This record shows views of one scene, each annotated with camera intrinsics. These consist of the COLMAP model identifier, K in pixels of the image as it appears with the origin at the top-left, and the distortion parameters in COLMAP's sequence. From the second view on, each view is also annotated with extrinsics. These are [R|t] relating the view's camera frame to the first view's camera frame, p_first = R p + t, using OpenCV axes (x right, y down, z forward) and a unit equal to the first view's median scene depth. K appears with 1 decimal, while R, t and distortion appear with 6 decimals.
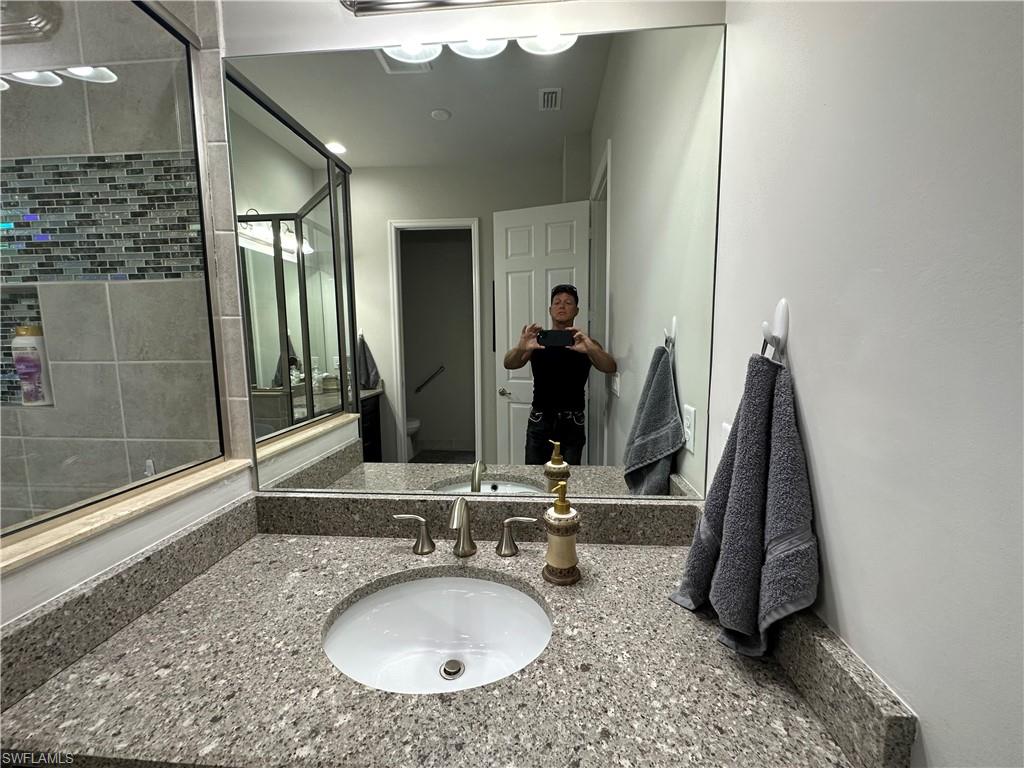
lens RADIAL K [[408.3, 0, 511.3], [0, 408.3, 383.4], [0, 0, 1]] dist [-0.002913, 0.000454]
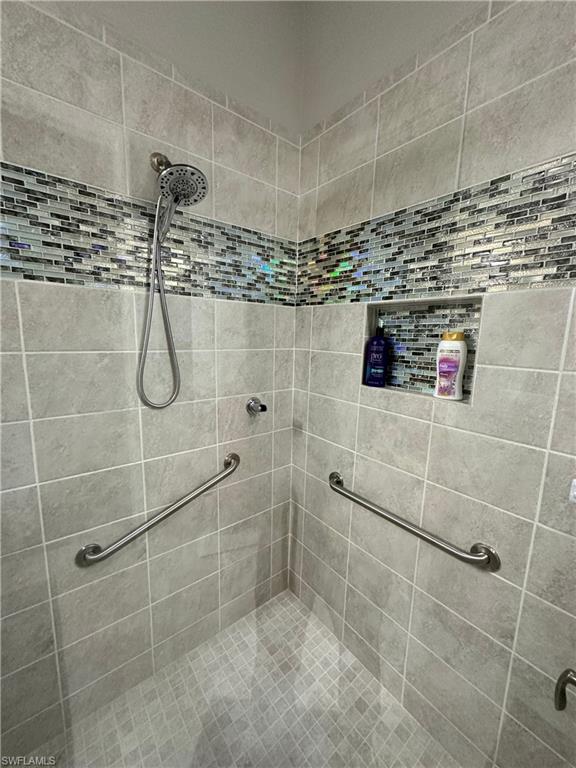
lens RADIAL K [[306.2, 0, 288.0], [0, 306.2, 384.0], [0, 0, 1]] dist [-0.002913, 0.000454]
pose [[0.690080, 0.136705, -0.710704, -0.936258], [-0.112969, 0.990308, 0.080797, -0.010138], [0.714862, 0.024531, 0.698835, 0.042692]]
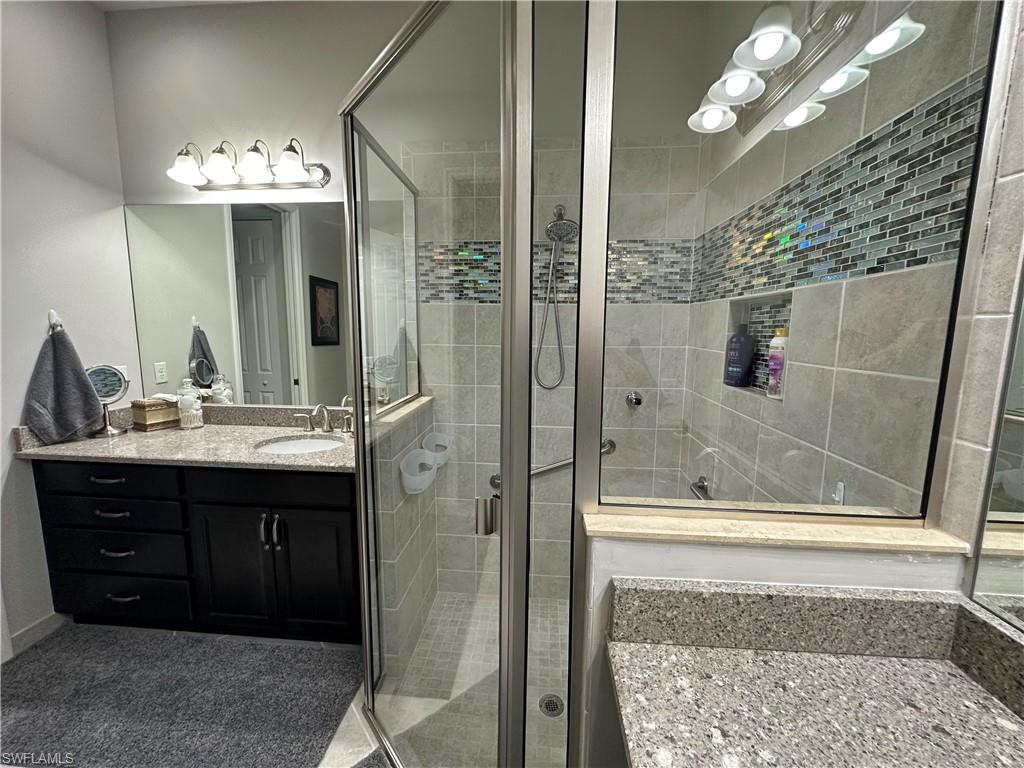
lens RADIAL K [[408.3, 0, 511.3], [0, 408.3, 383.4], [0, 0, 1]] dist [-0.002913, 0.000454]
pose [[0.000193, 0.138158, -0.990410, -0.060897], [-0.123340, 0.982851, 0.137079, -0.056584], [0.992364, 0.122131, 0.017230, 0.277144]]
